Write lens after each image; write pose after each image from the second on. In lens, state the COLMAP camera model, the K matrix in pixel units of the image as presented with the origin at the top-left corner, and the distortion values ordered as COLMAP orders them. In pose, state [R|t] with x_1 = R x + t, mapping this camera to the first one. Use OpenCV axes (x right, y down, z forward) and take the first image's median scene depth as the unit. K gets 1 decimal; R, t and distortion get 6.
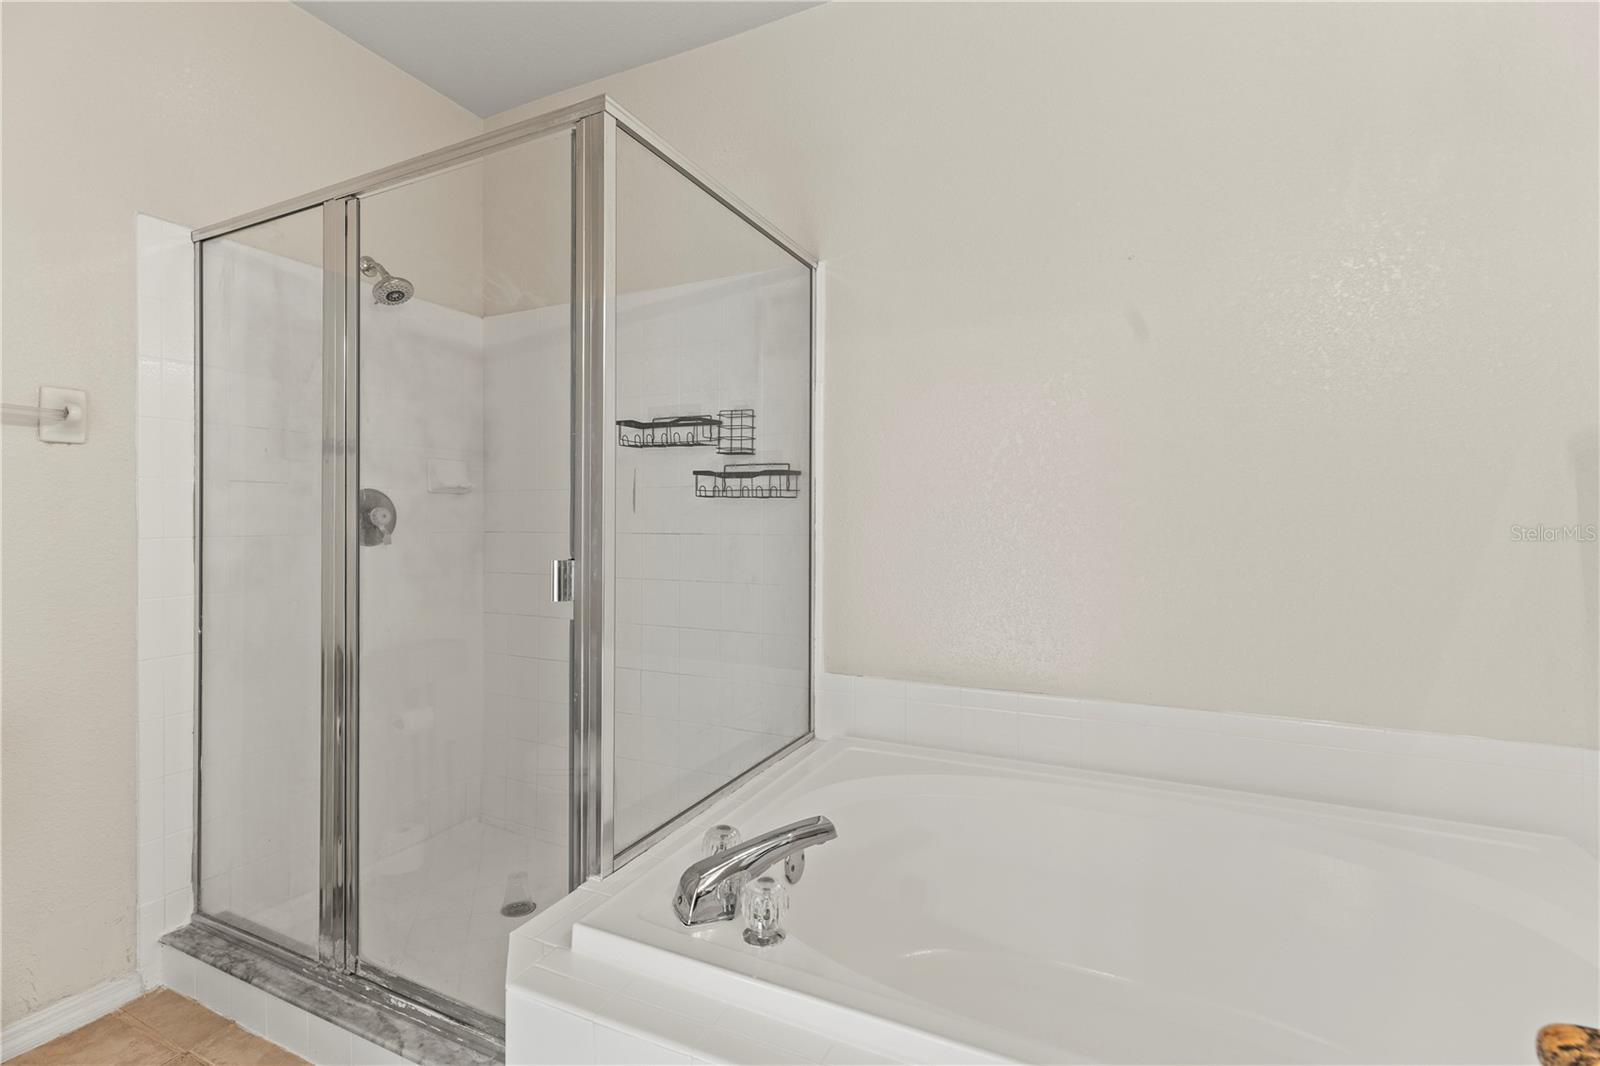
lens RADIAL K [[724.6, 0, 801.8], [0, 724.6, 520.7], [0, 0, 1]] dist [0.003791, -0.000036]
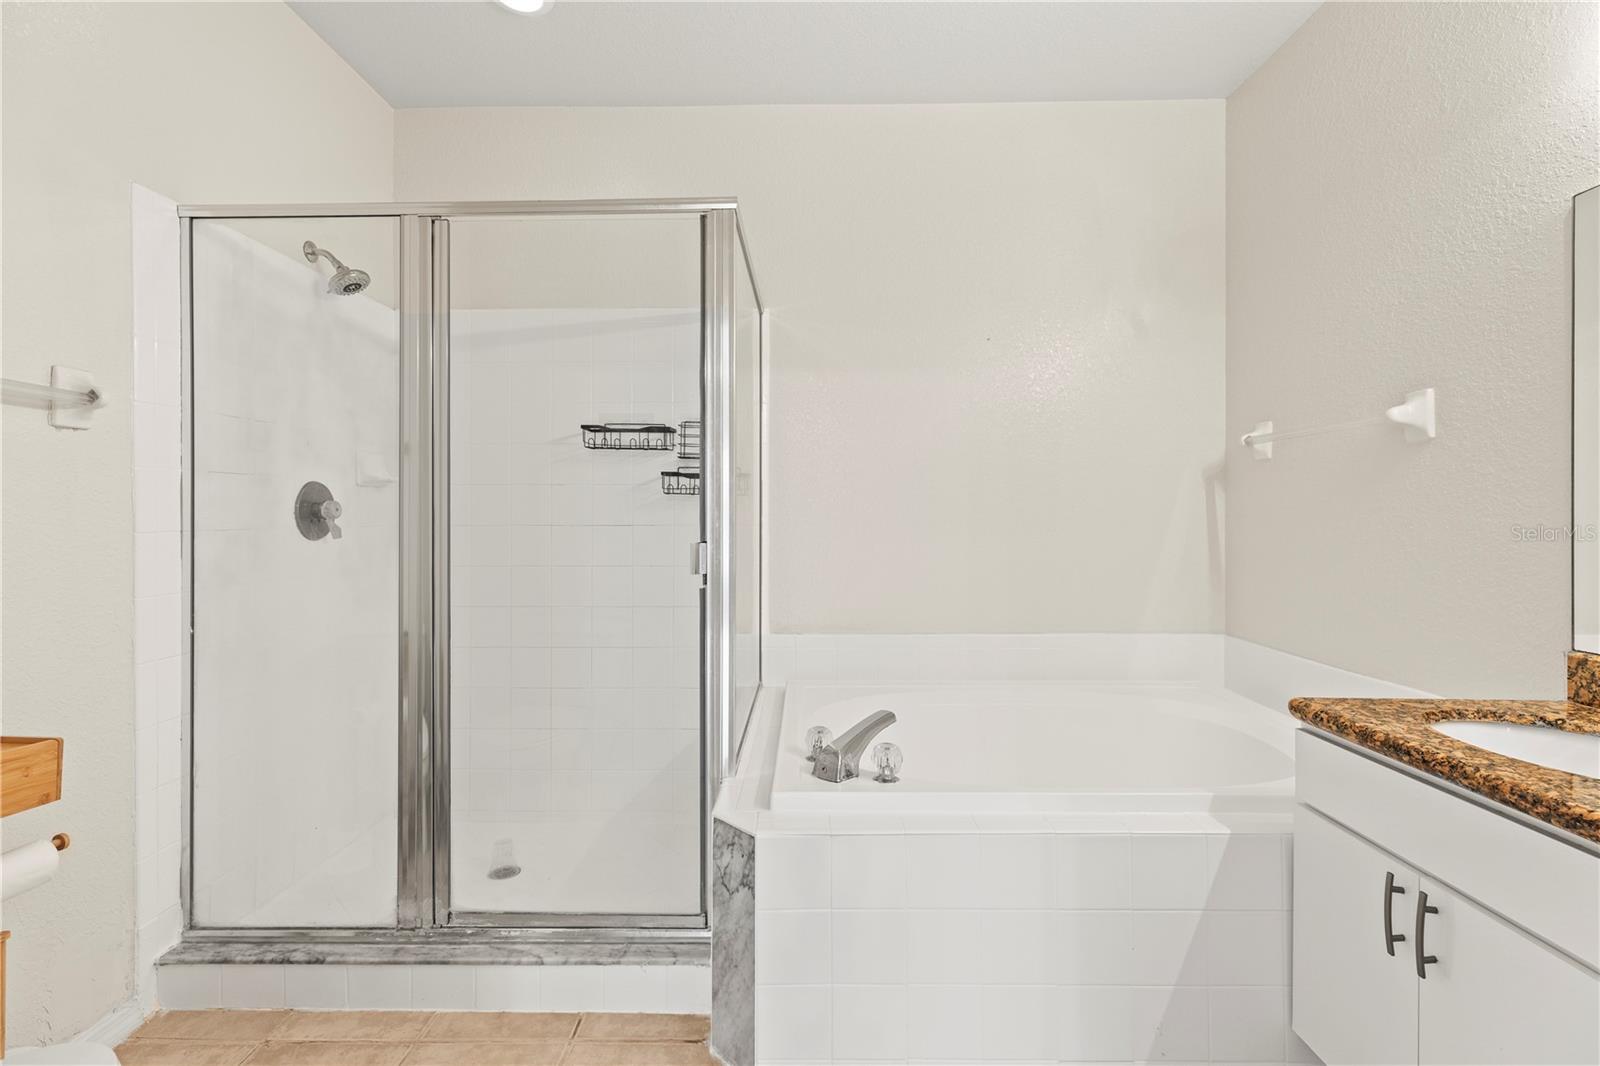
lens RADIAL K [[724.6, 0, 801.8], [0, 724.6, 520.7], [0, 0, 1]] dist [0.003791, -0.000036]
pose [[0.905141, -0.004998, 0.425082, -0.532868], [0.002968, 0.999981, 0.005438, 0.006450], [-0.425101, -0.003660, 0.905138, -0.198727]]
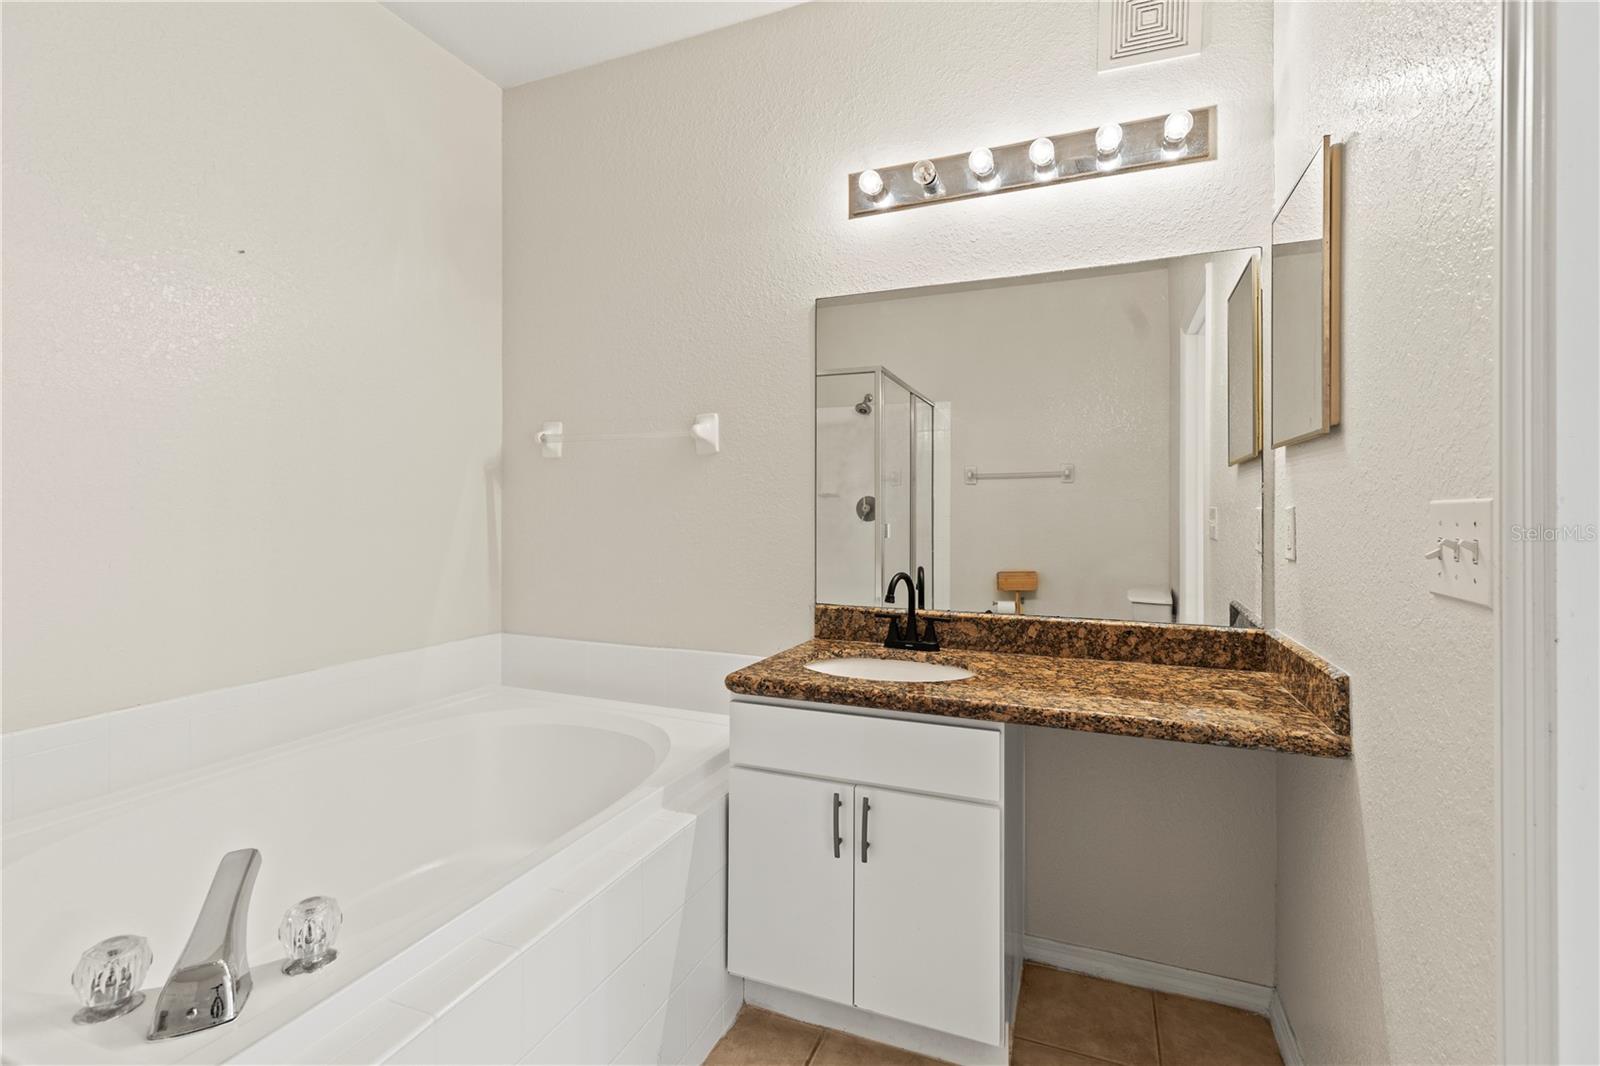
lens RADIAL K [[717.0, 0, 796.4], [0, 717.0, 517.1], [0, 0, 1]] dist [-0.015787, -0.000032]
pose [[-0.057739, -0.008536, 0.998295, -0.592533], [-0.002113, 0.999962, 0.008428, 0.004391], [-0.998329, -0.001623, -0.057755, 0.271686]]
